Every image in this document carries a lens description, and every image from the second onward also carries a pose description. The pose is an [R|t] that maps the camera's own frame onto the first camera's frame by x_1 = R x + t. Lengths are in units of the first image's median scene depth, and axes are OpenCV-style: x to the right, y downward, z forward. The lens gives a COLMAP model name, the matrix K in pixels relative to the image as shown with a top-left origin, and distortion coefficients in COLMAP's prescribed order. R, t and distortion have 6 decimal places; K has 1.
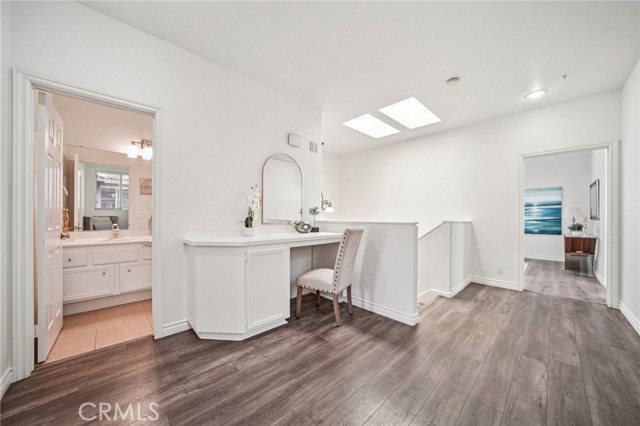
lens RADIAL K [[227.1, 0, 320.0], [0, 227.1, 213.0], [0, 0, 1]] dist [0.000250, 0.000079]
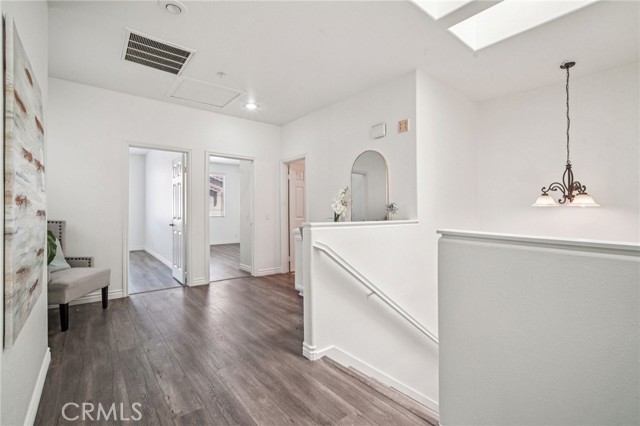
lens RADIAL K [[281.3, 0, 320.0], [0, 281.3, 213.0], [0, 0, 1]] dist [0.000733, 0.000125]
pose [[-0.078258, -0.005090, -0.996920, 1.607080], [0.014932, 0.999869, -0.006277, 0.015154], [0.996821, -0.015377, -0.078172, 1.331965]]
